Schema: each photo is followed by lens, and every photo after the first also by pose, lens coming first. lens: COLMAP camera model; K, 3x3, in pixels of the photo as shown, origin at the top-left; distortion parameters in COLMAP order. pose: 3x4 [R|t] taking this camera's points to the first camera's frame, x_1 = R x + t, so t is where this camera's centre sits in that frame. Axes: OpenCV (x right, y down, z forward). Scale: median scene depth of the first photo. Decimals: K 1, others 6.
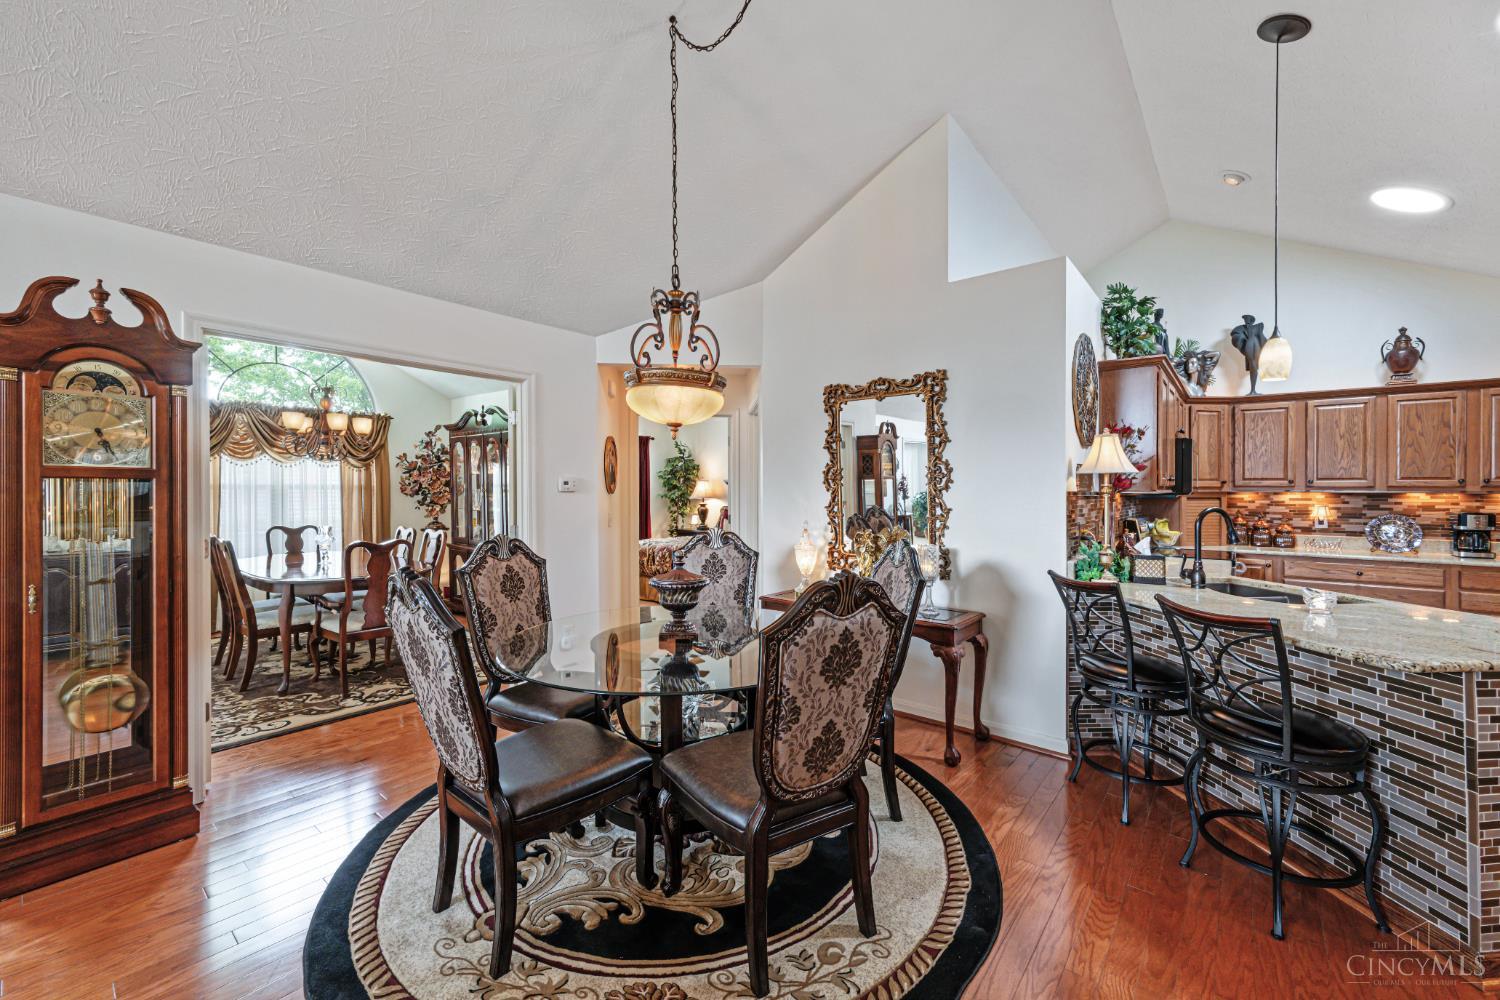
lens RADIAL K [[598.6, 0, 752.8], [0, 598.6, 491.3], [0, 0, 1]] dist [-0.001108, -0.000204]
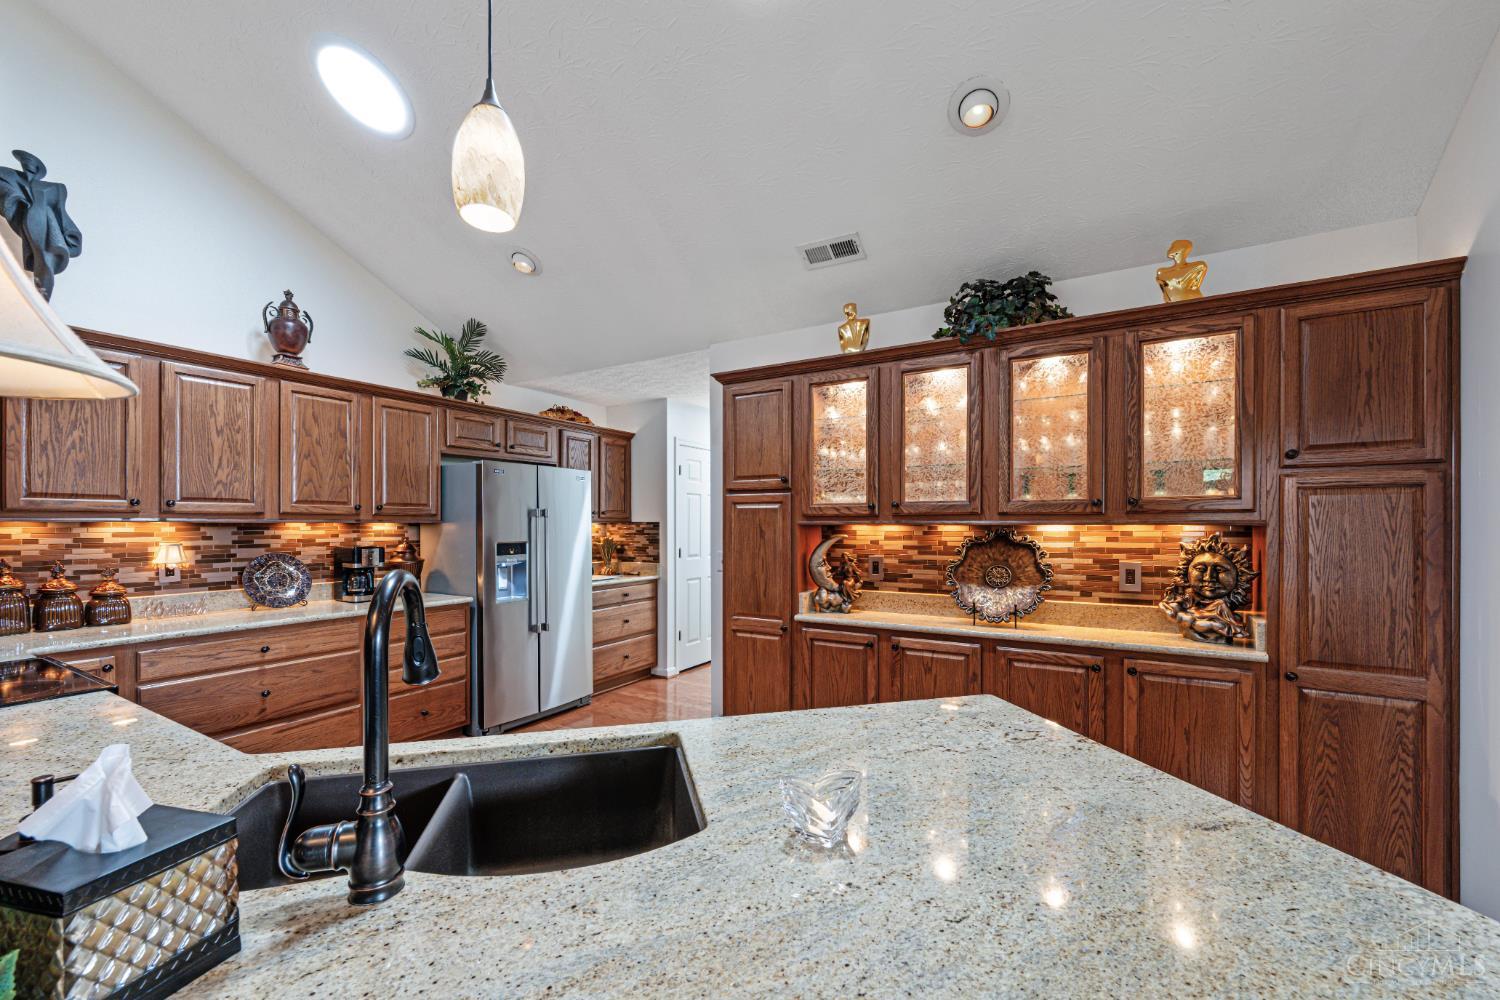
lens RADIAL K [[598.6, 0, 753.5], [0, 598.6, 522.5], [0, 0, 1]] dist [-0.001108, -0.000204]
pose [[-0.150200, -0.002799, 0.988652, 0.302577], [0.002161, 0.999993, 0.003159, 0.001948], [-0.988653, 0.002611, -0.150193, 0.568371]]
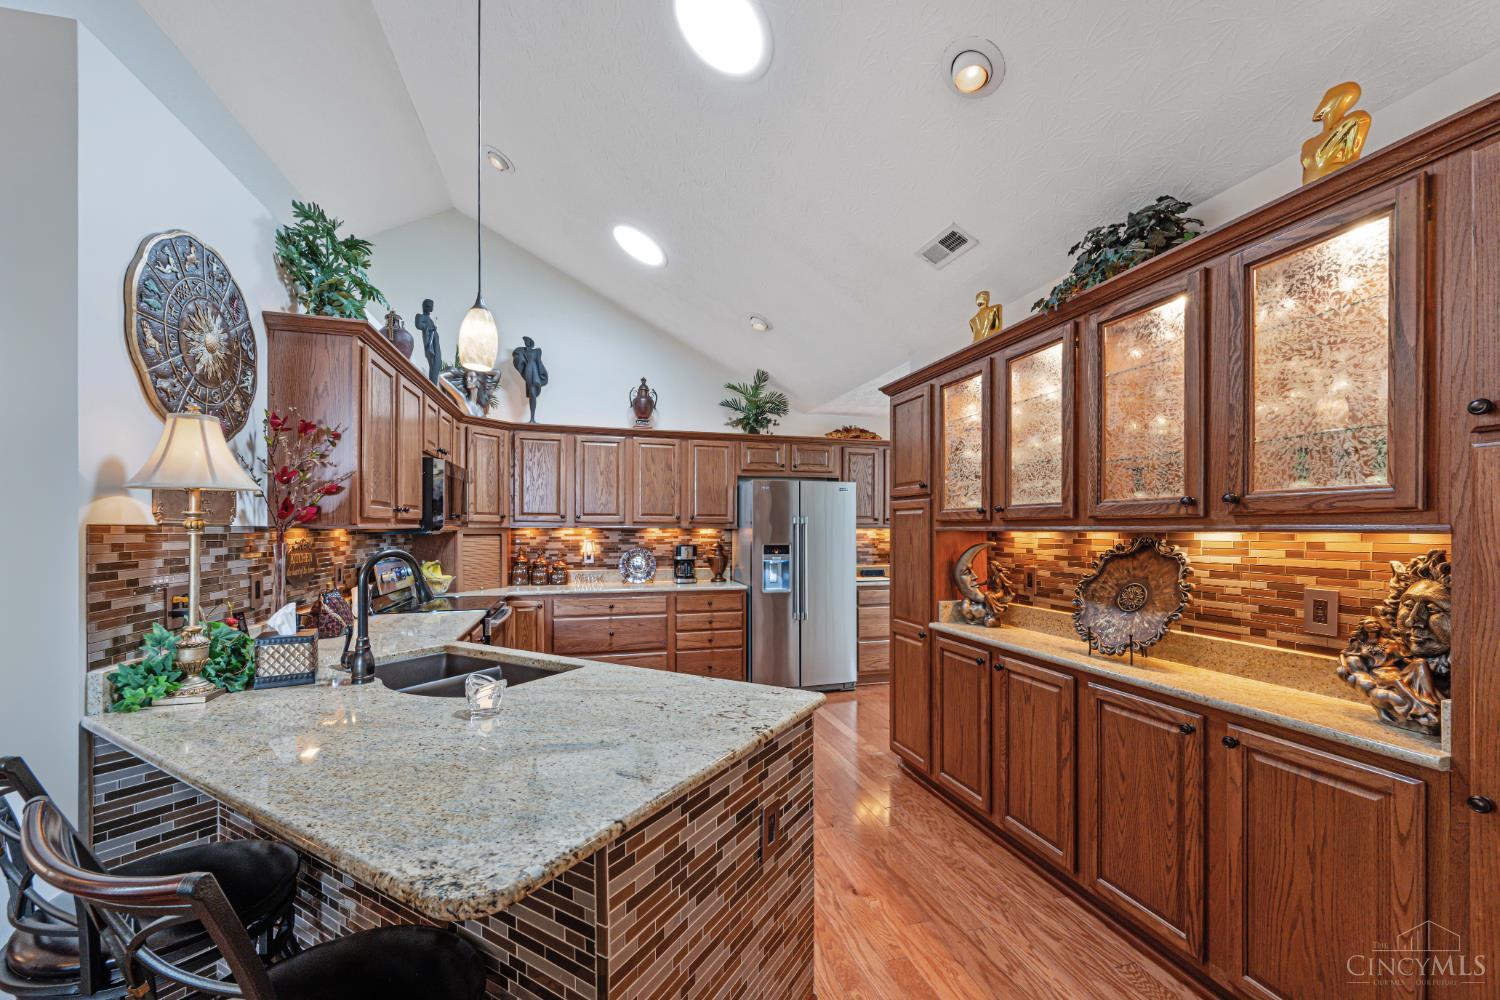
lens RADIAL K [[598.6, 0, 753.5], [0, 598.6, 526.8], [0, 0, 1]] dist [-0.001108, -0.000204]
pose [[0.572432, 0.000332, 0.819952, 0.304801], [0.002366, 0.999995, -0.002056, 0.003169], [-0.819949, 0.003117, 0.572429, 0.207116]]
